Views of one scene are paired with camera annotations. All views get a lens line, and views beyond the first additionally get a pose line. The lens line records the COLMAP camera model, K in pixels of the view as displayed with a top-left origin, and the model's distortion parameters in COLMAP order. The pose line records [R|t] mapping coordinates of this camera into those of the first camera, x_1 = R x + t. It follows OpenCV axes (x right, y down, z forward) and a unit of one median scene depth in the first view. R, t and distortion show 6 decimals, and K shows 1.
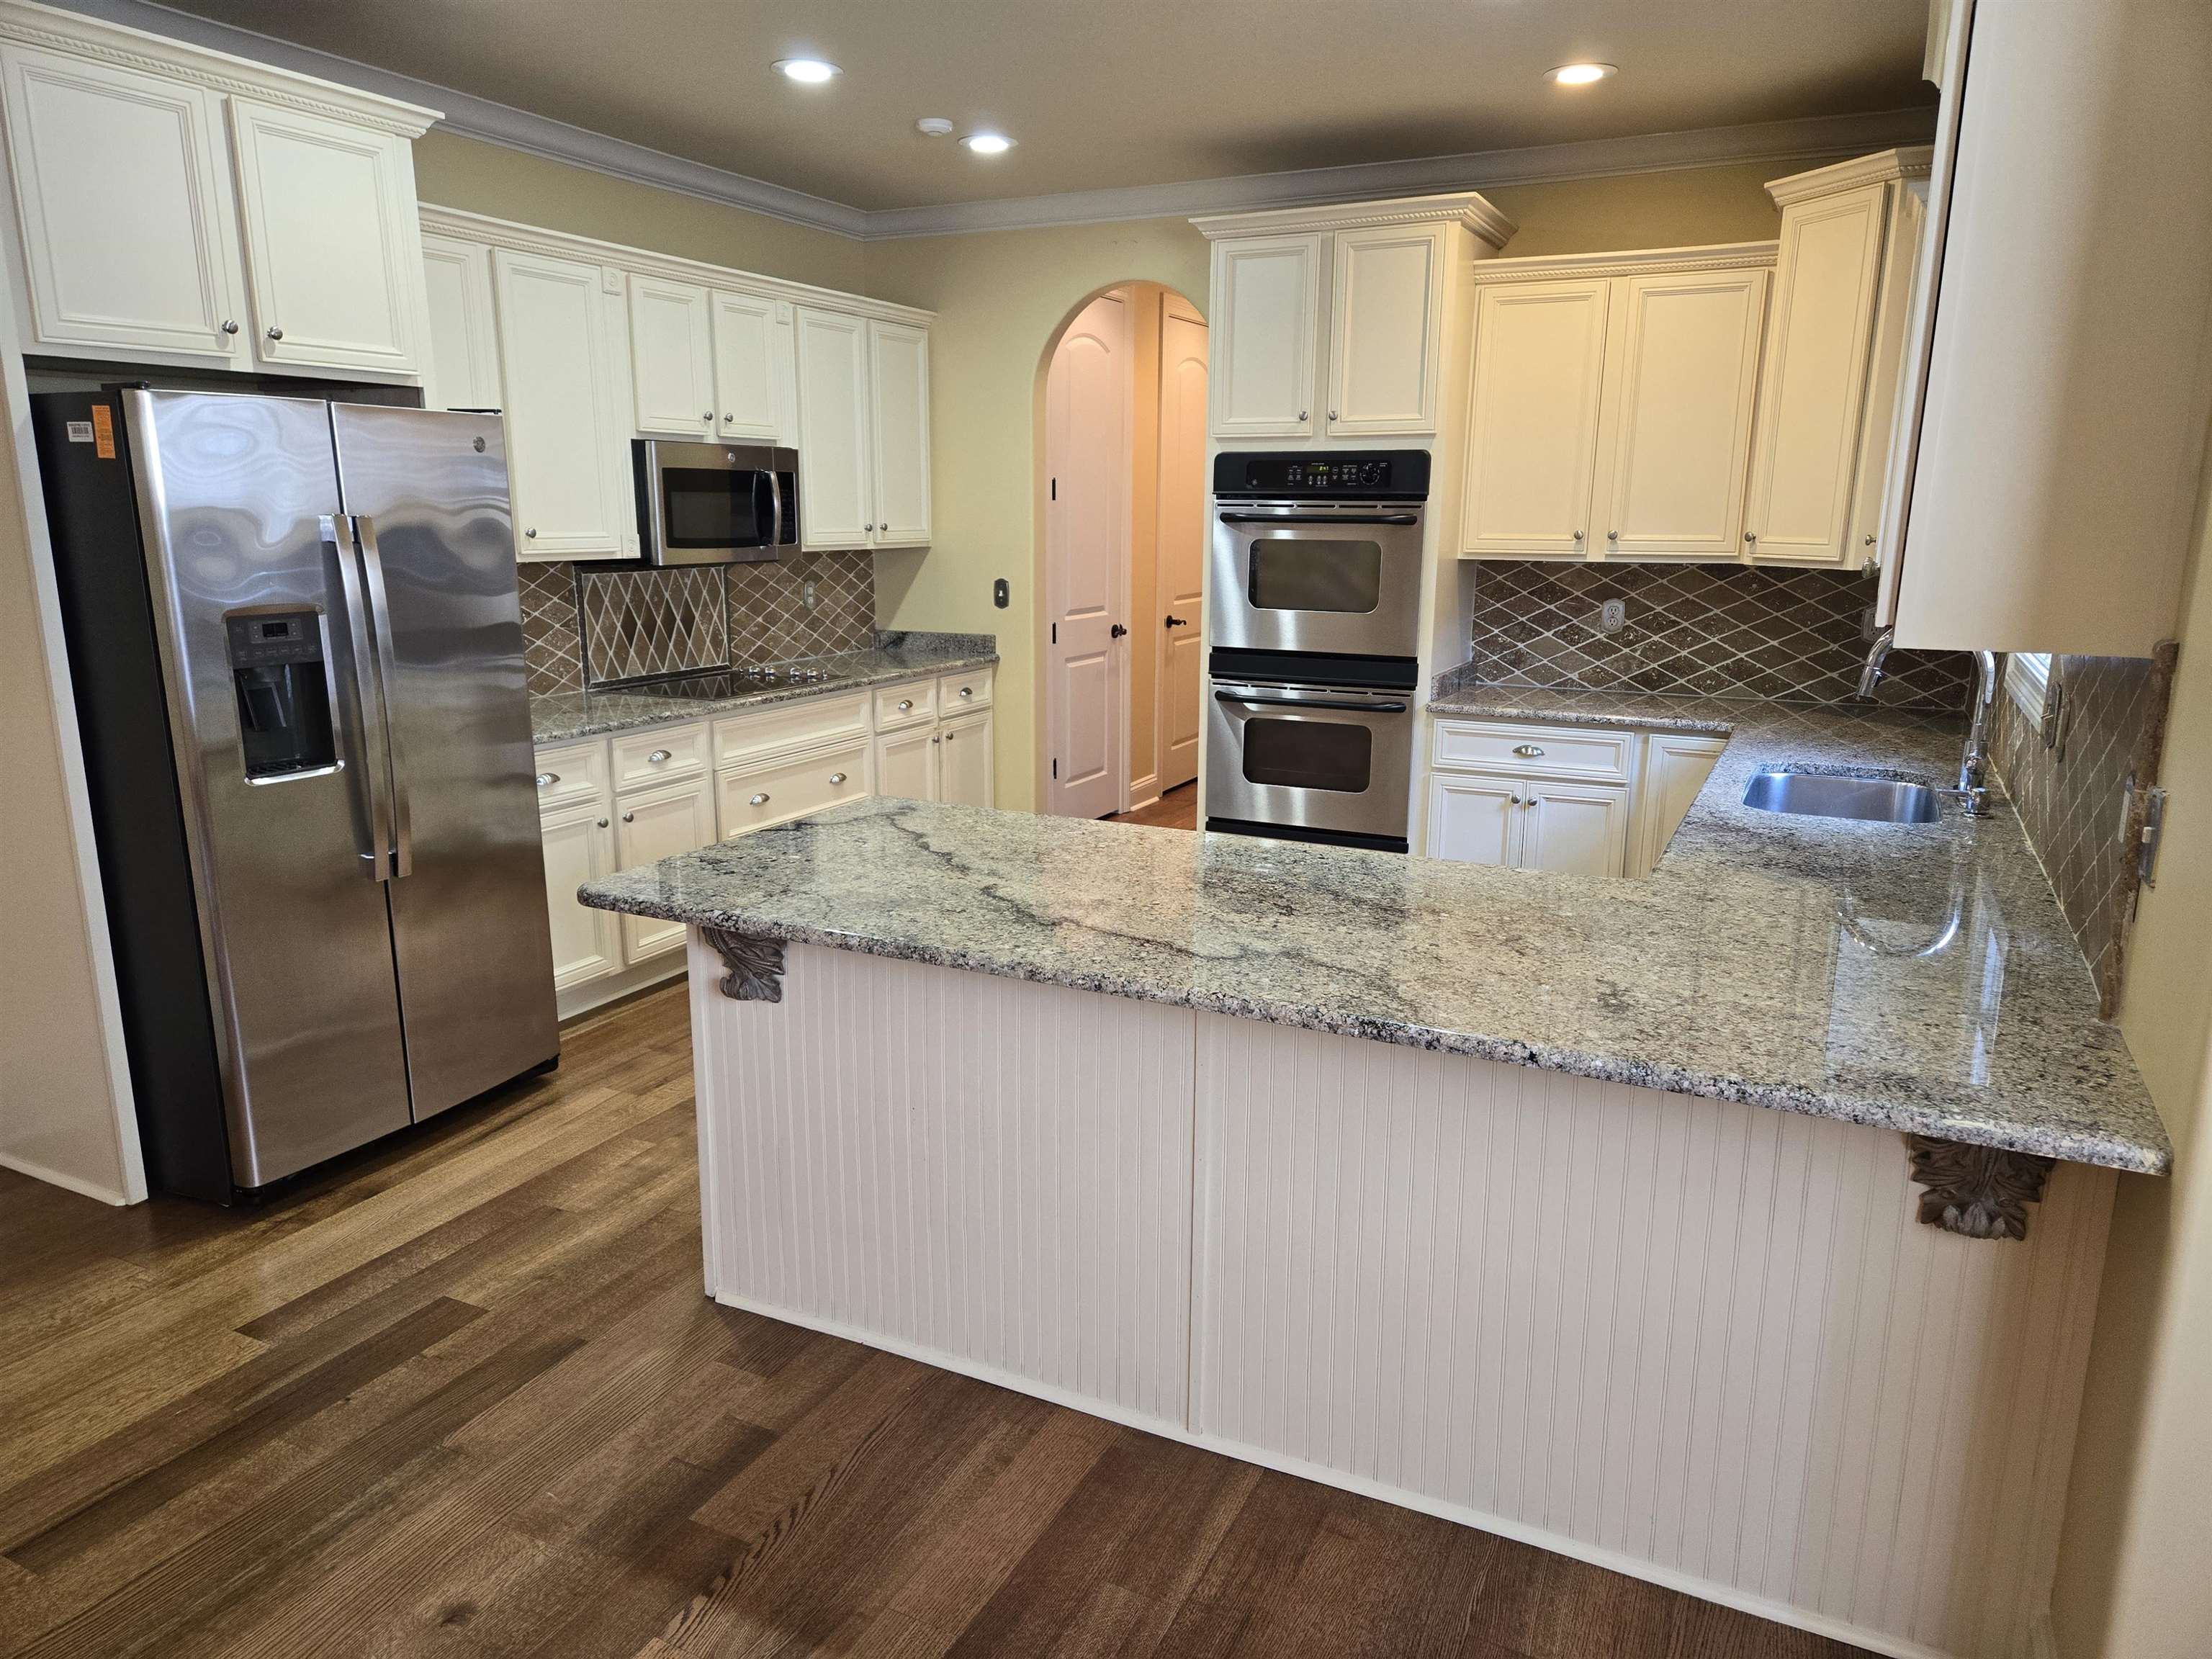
lens RADIAL K [[1479.6, 0, 1101.0], [0, 1479.6, 842.2], [0, 0, 1]] dist [0.095256, -0.077682]
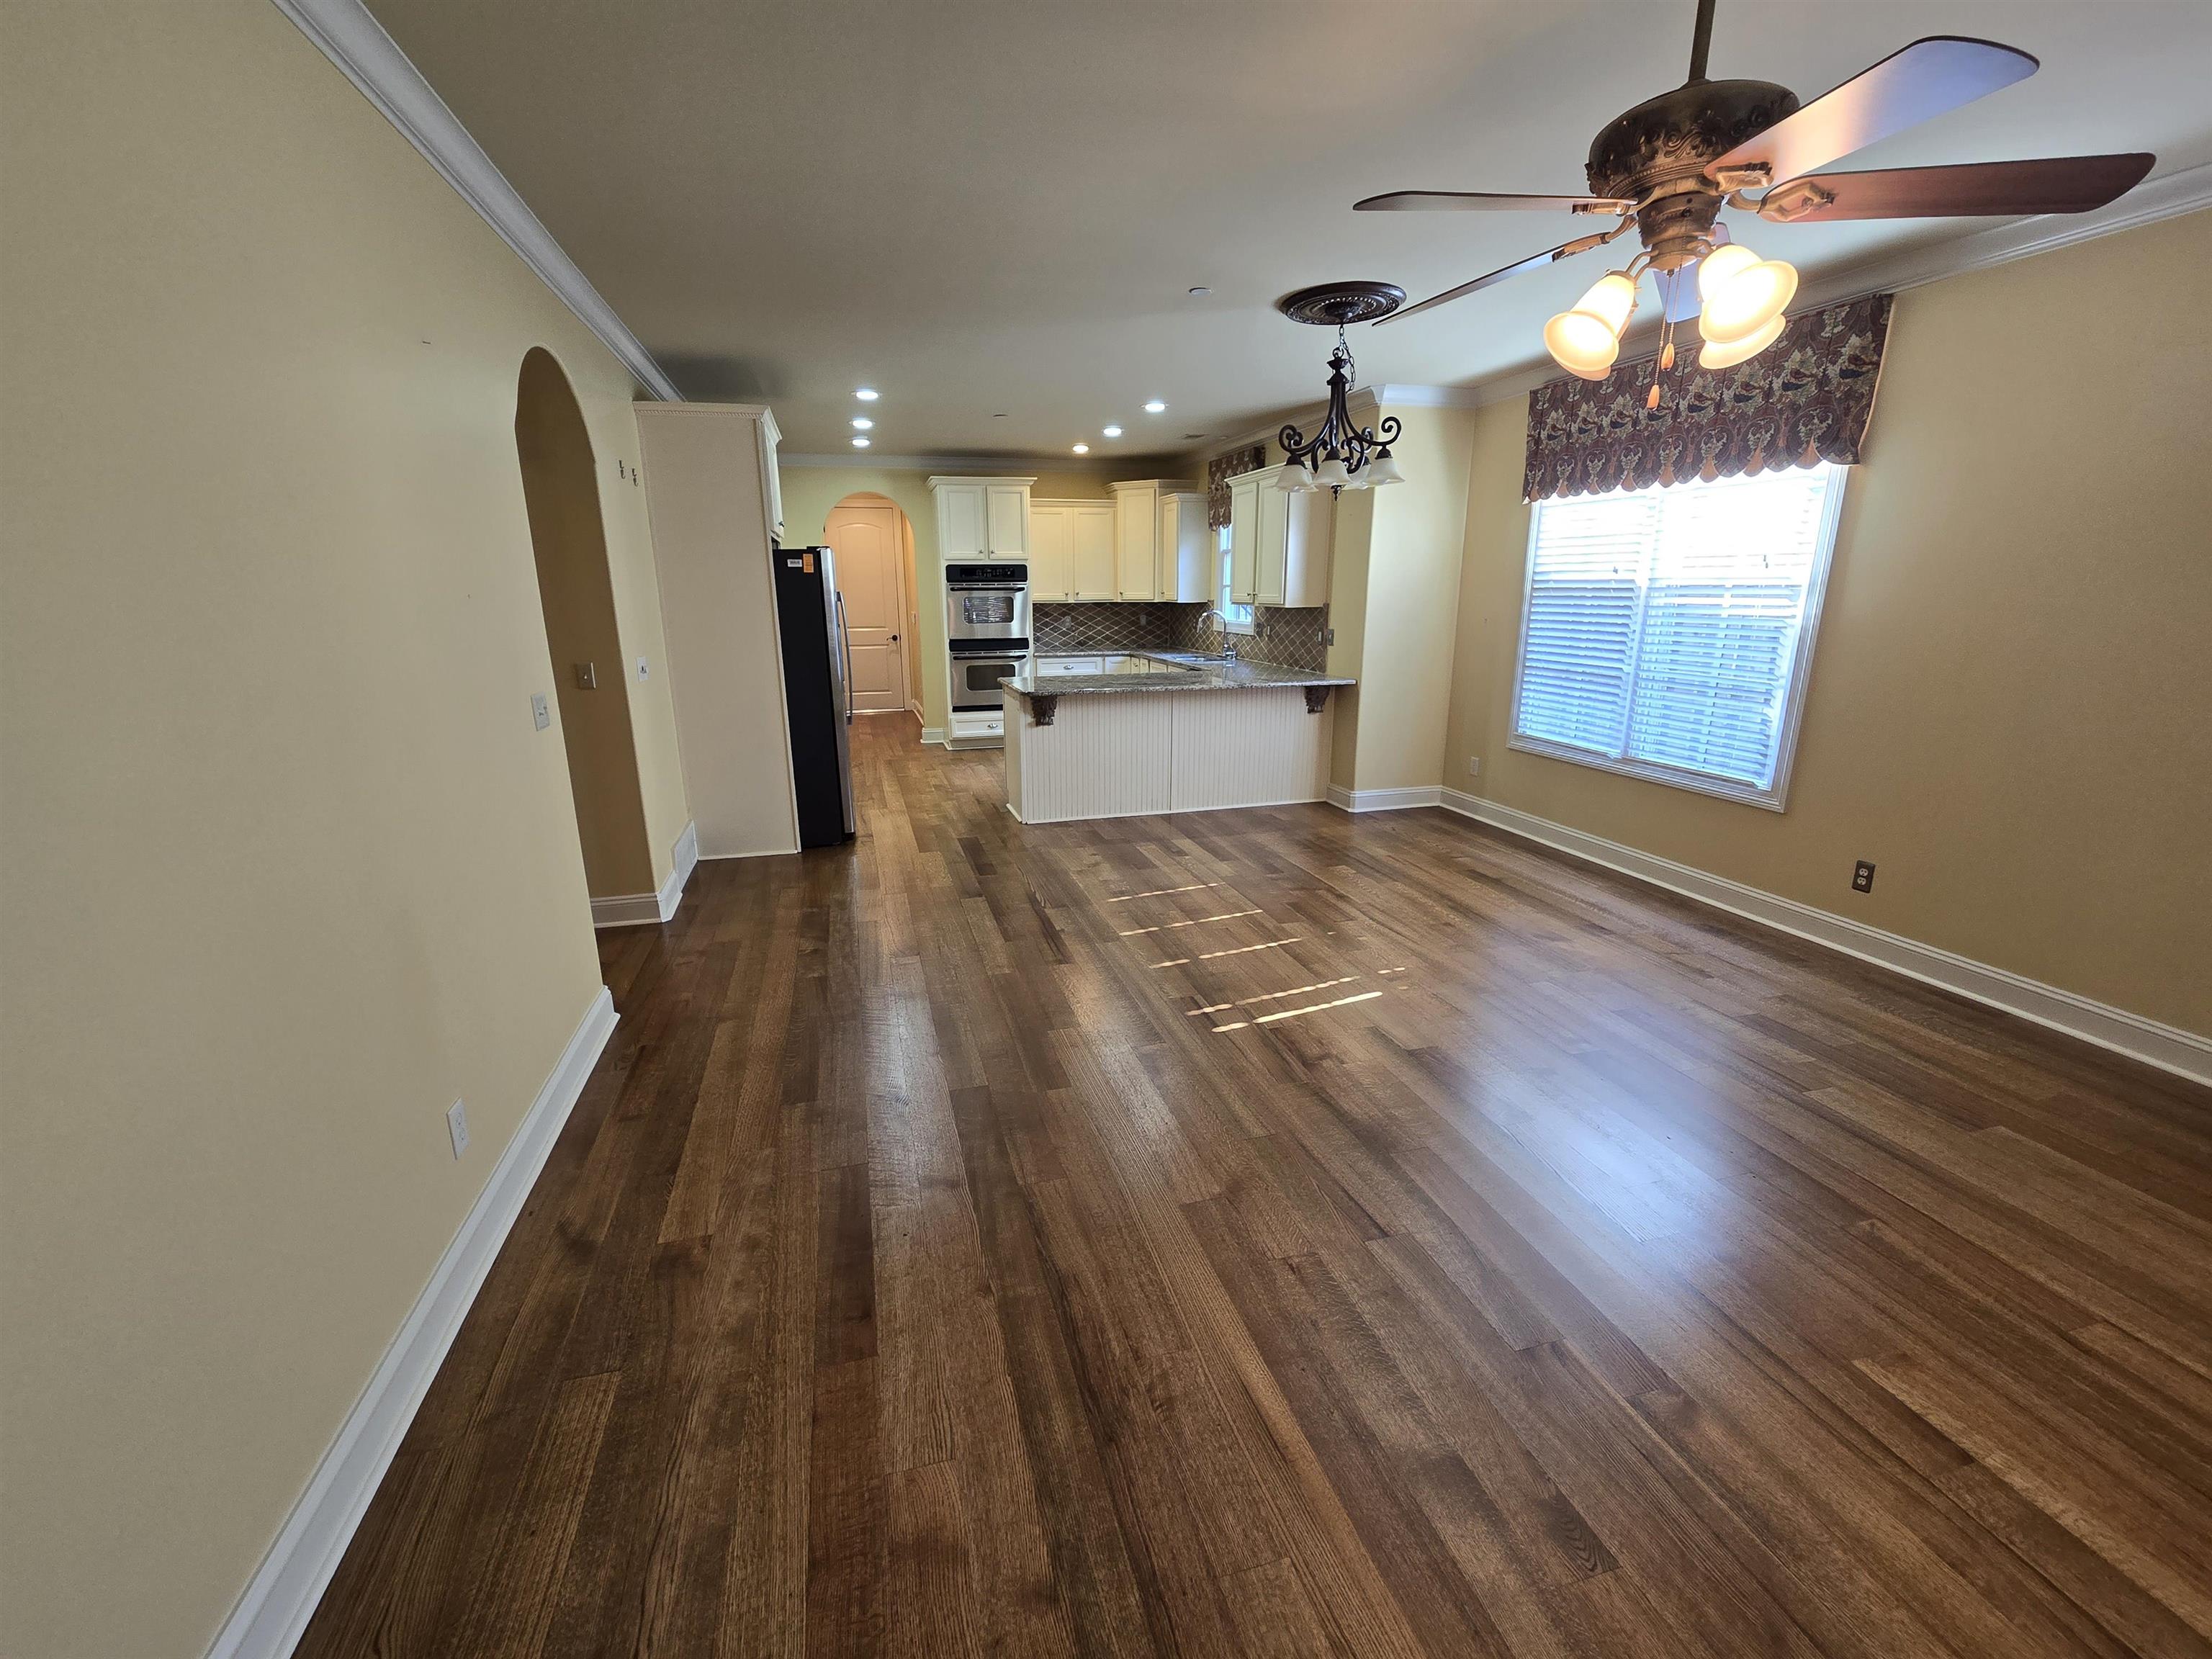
lens RADIAL K [[911.7, 0, 1102.3], [0, 911.7, 821.3], [0, 0, 1]] dist [-0.000047, 0.000189]
pose [[0.744892, -0.181088, 0.642139, -0.870562], [0.163874, 0.982636, 0.087014, 0.091468], [-0.646746, 0.040414, 0.761634, -0.395351]]
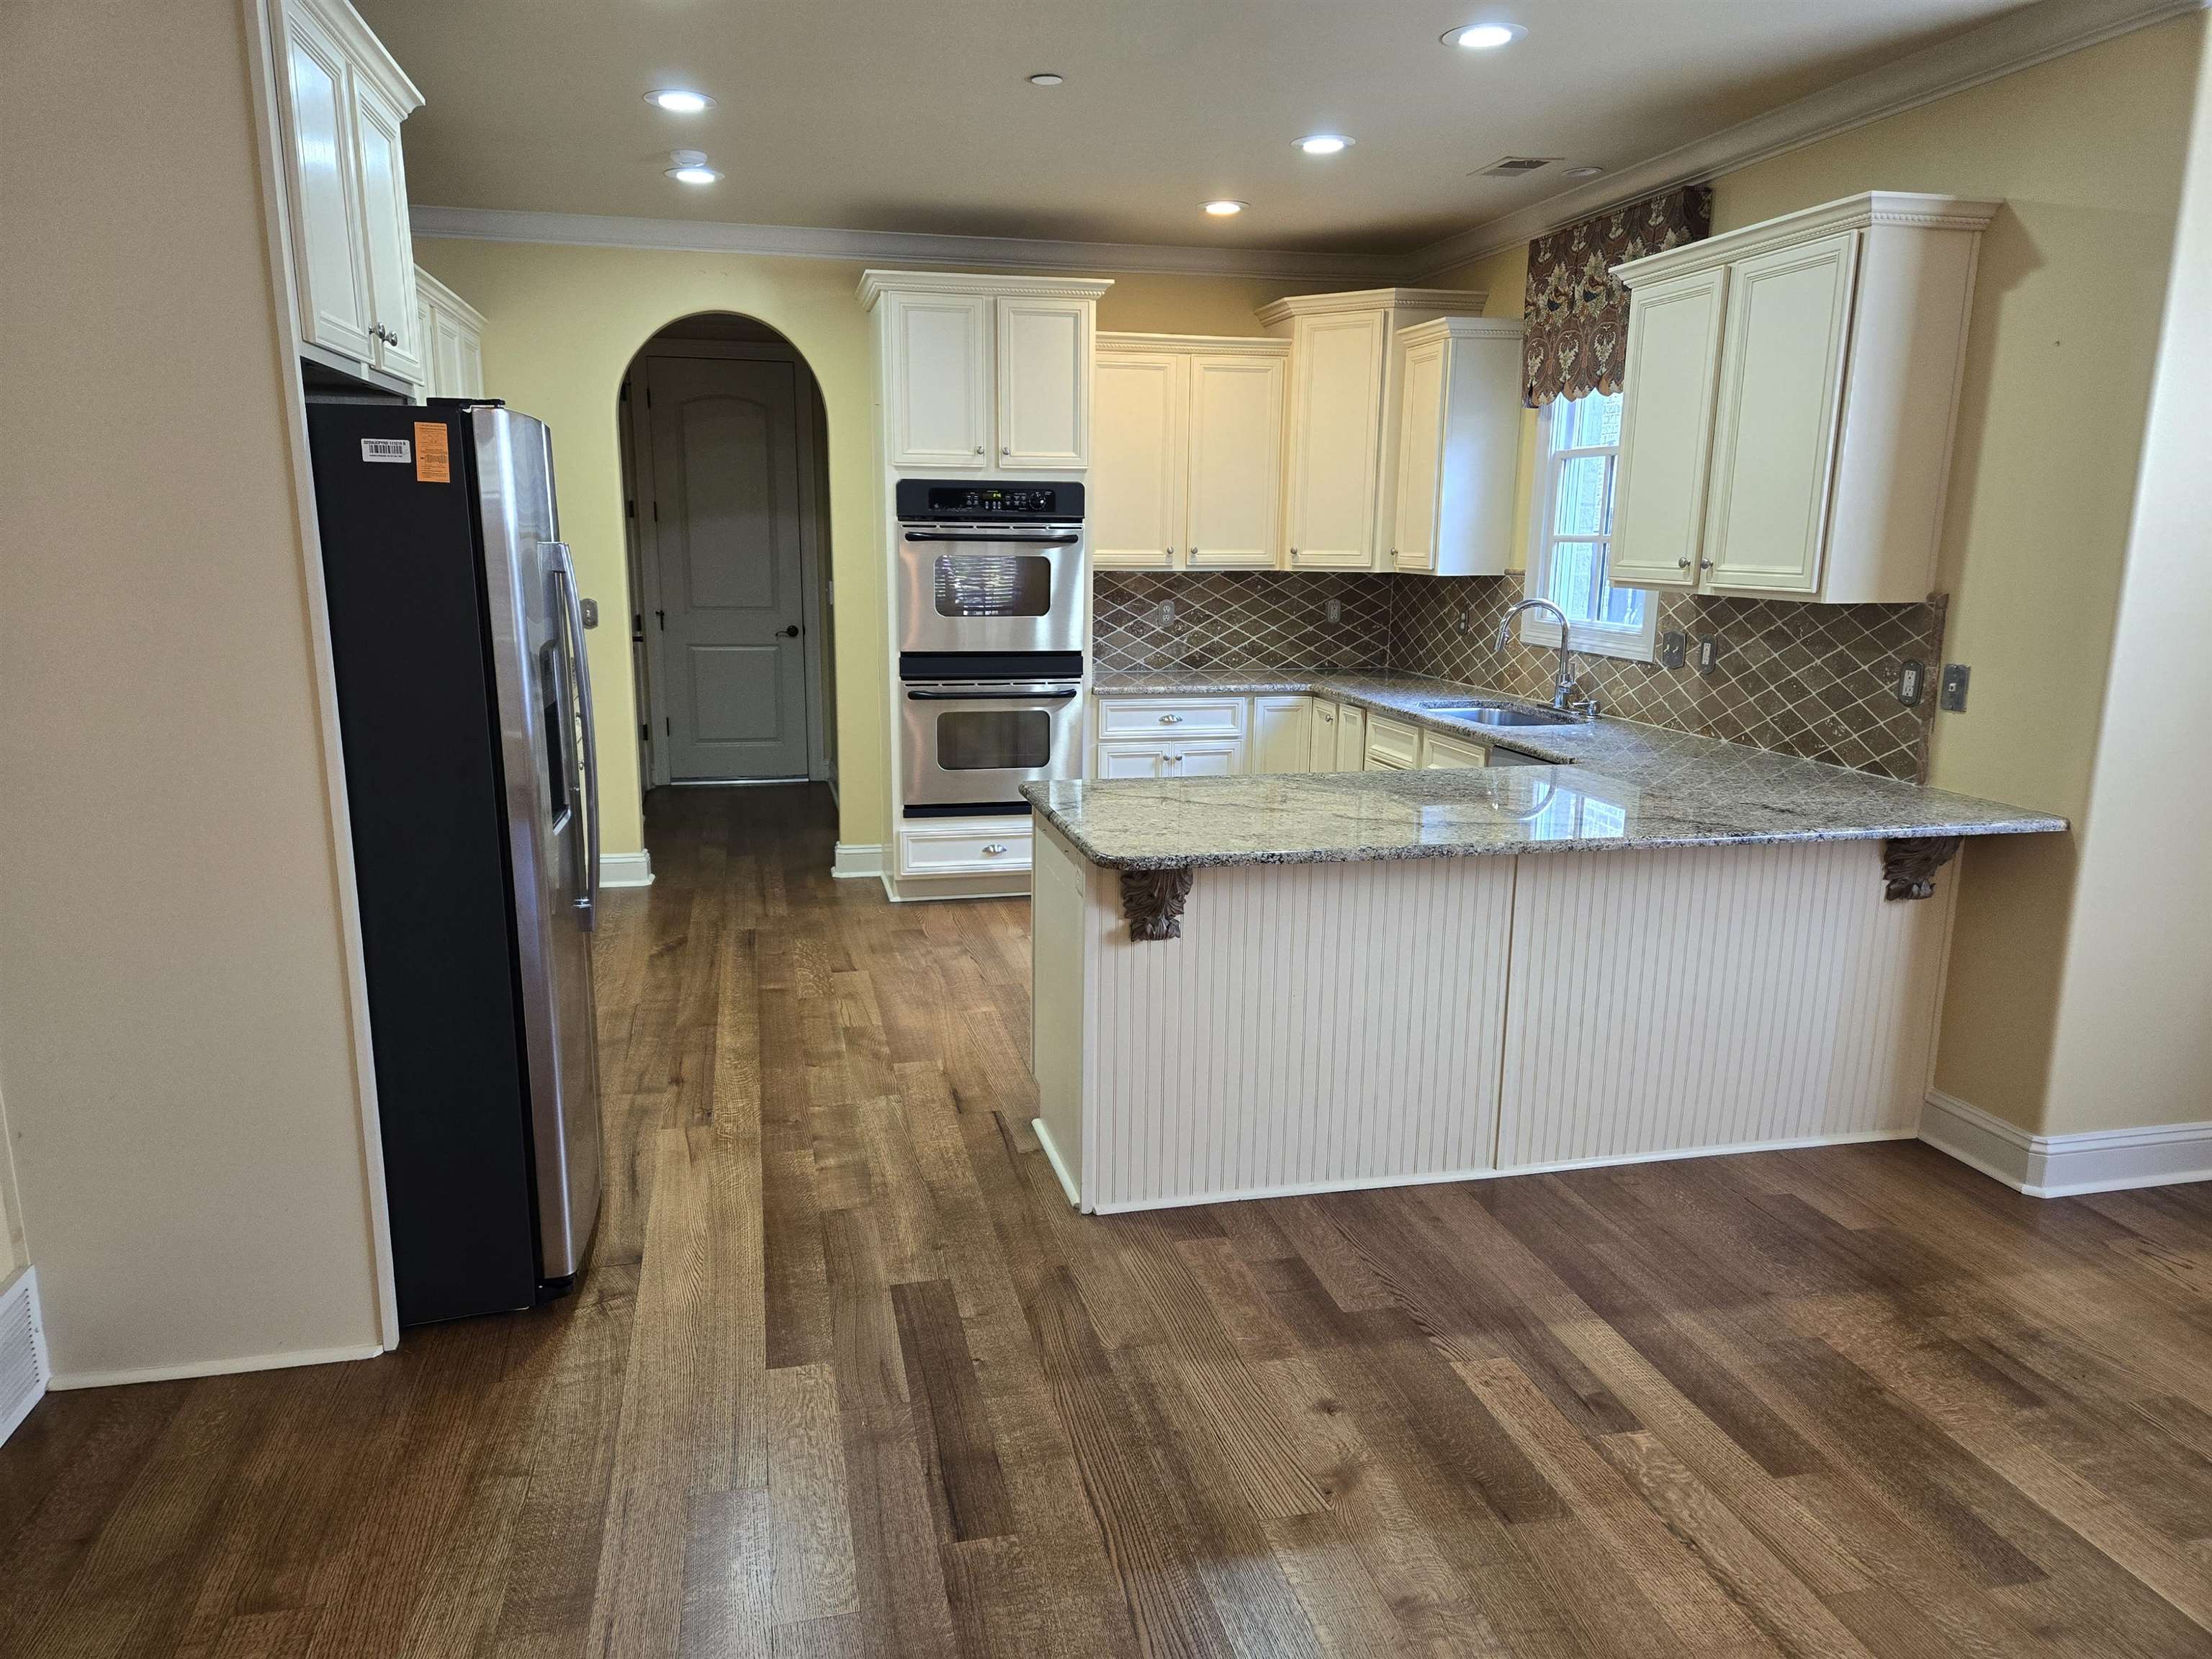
lens RADIAL K [[1479.6, 0, 1101.0], [0, 1479.6, 842.2], [0, 0, 1]] dist [0.095256, -0.077682]
pose [[0.771810, -0.134567, 0.621451, -0.565122], [0.141316, 0.989208, 0.038694, -0.014082], [-0.619951, 0.057956, 0.782497, 0.049111]]
